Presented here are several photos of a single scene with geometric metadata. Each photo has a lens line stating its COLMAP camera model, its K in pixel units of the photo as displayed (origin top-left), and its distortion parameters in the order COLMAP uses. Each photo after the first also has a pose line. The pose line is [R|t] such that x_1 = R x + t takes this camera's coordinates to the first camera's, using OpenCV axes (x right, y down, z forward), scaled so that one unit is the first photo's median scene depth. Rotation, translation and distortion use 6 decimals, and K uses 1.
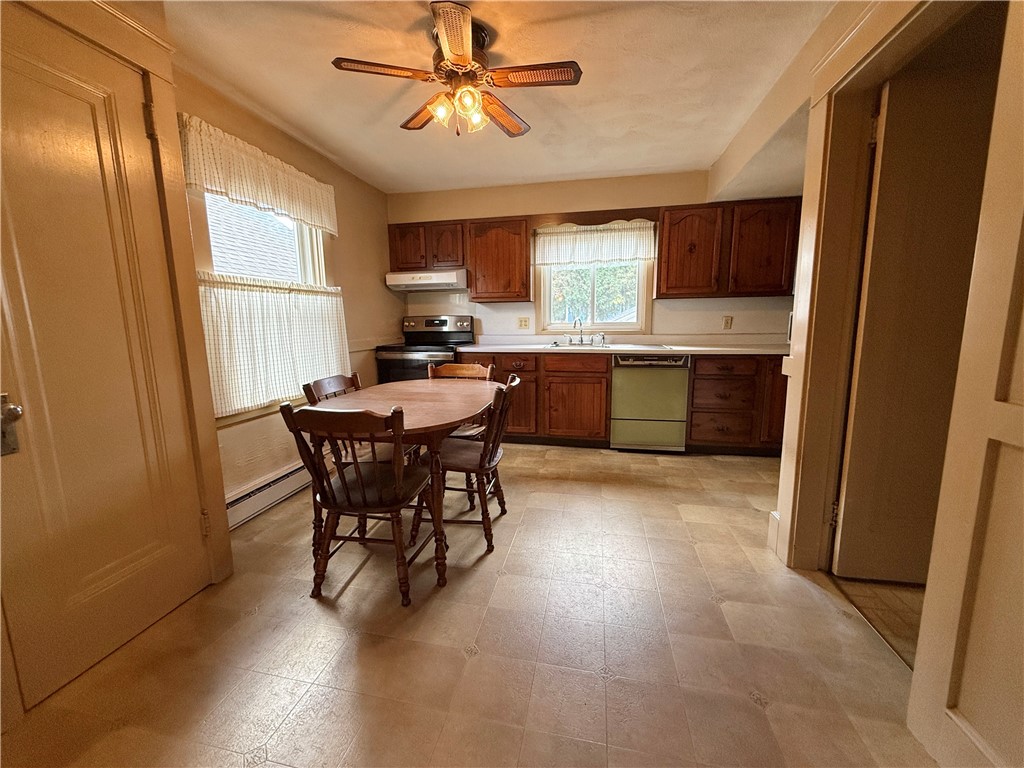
lens RADIAL K [[410.6, 0, 512.0], [0, 410.6, 384.0], [0, 0, 1]] dist [0.001723, -0.000125]
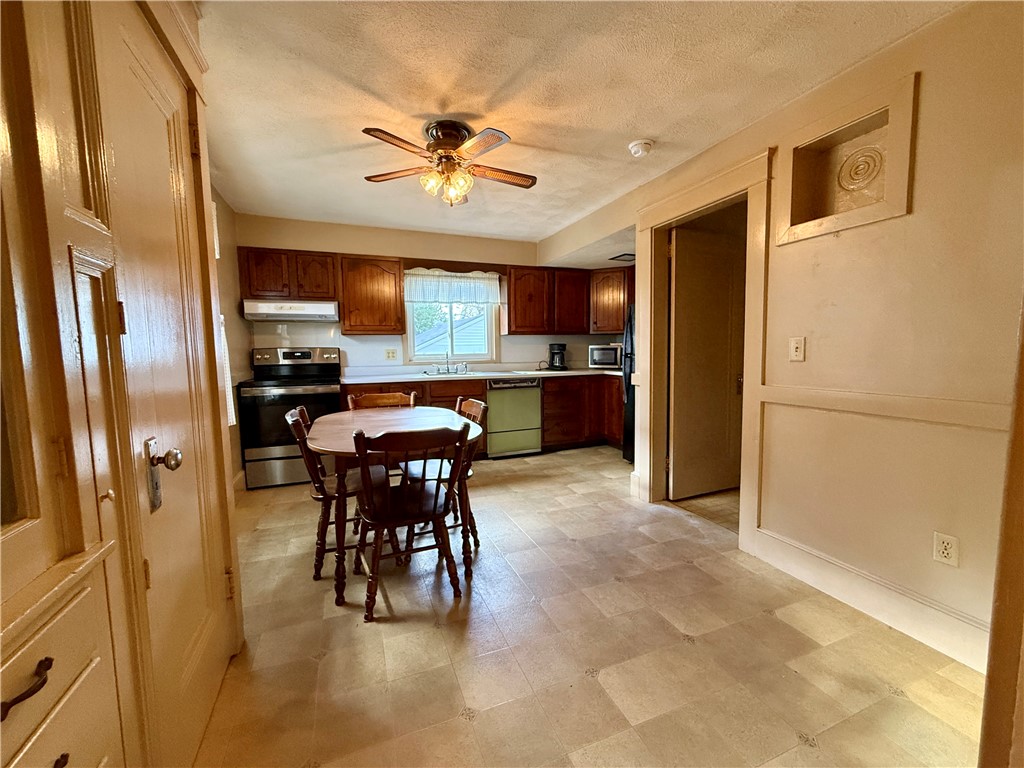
lens RADIAL K [[410.6, 0, 512.0], [0, 410.6, 384.0], [0, 0, 1]] dist [0.001723, -0.000125]
pose [[0.831024, -0.046800, 0.554264, -0.368101], [0.088243, 0.994927, -0.048297, 0.006065], [-0.549192, 0.089046, 0.830938, -0.049790]]
